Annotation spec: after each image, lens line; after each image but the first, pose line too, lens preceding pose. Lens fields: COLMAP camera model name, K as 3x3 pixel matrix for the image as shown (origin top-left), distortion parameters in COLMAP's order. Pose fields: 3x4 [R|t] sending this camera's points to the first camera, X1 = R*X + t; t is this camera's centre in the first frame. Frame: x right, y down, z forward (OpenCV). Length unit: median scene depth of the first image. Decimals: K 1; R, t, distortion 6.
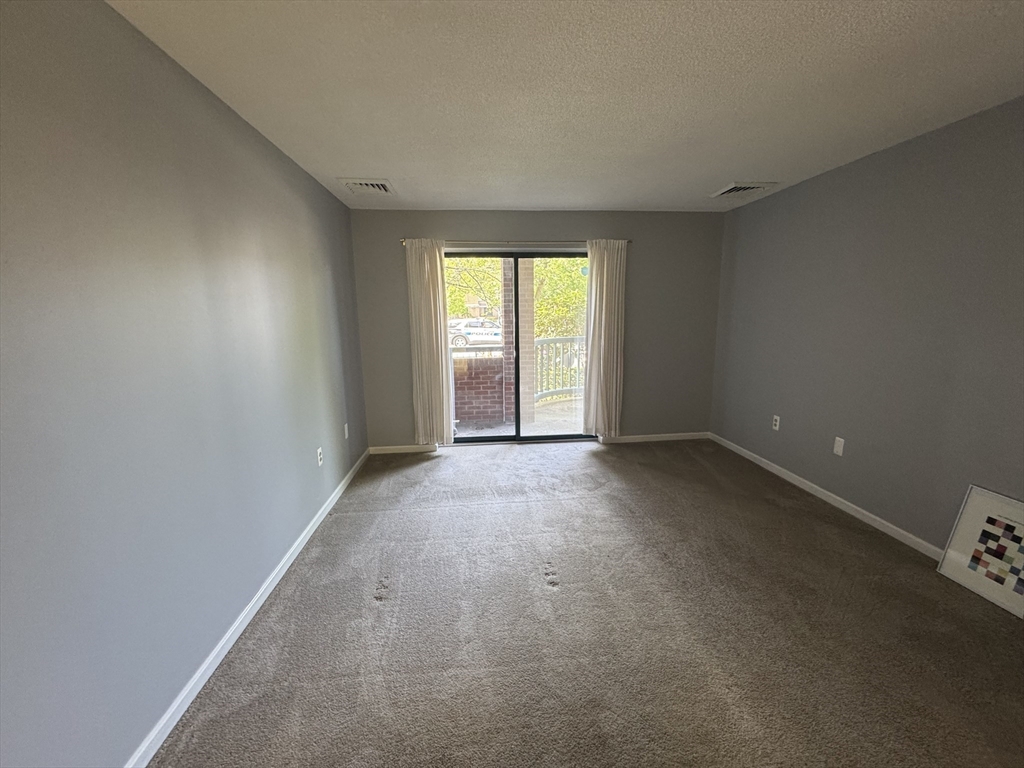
lens RADIAL K [[414.7, 0, 512.0], [0, 414.7, 384.0], [0, 0, 1]] dist [0.000379, 0.000031]
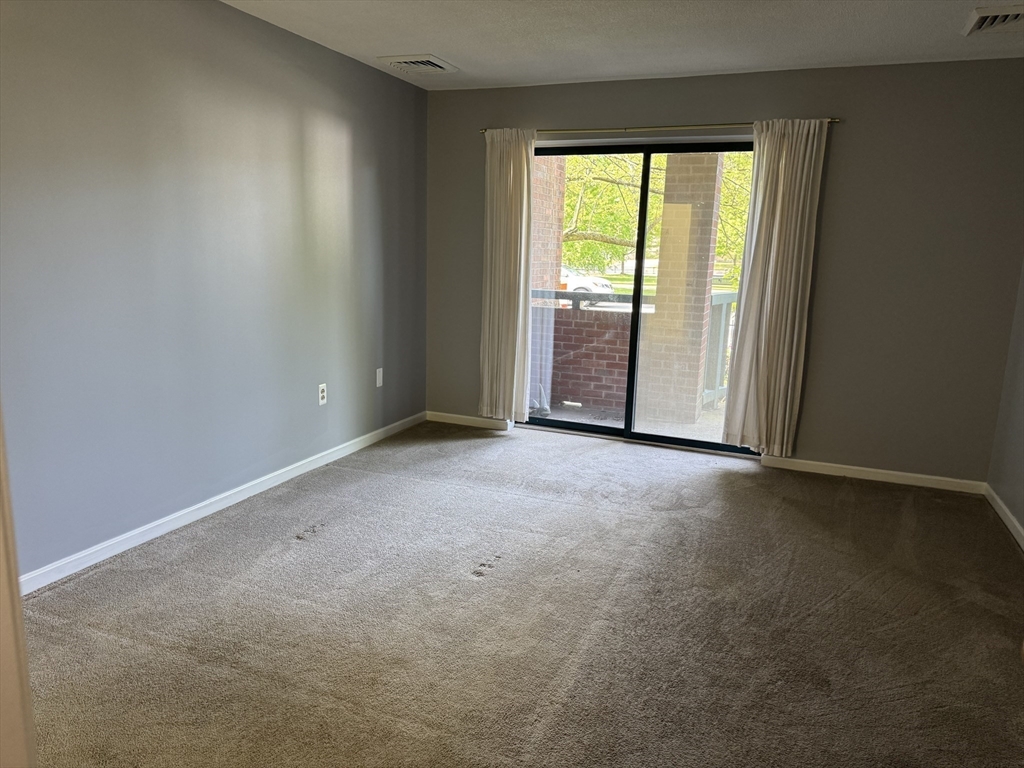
lens RADIAL K [[726.7, 0, 512.0], [0, 726.7, 384.0], [0, 0, 1]] dist [0.096667, -0.059492]
pose [[0.885170, 0.129450, -0.446897, 0.399474], [-0.125885, 0.991324, 0.037811, 0.037071], [0.447915, 0.022789, 0.893786, -0.117234]]
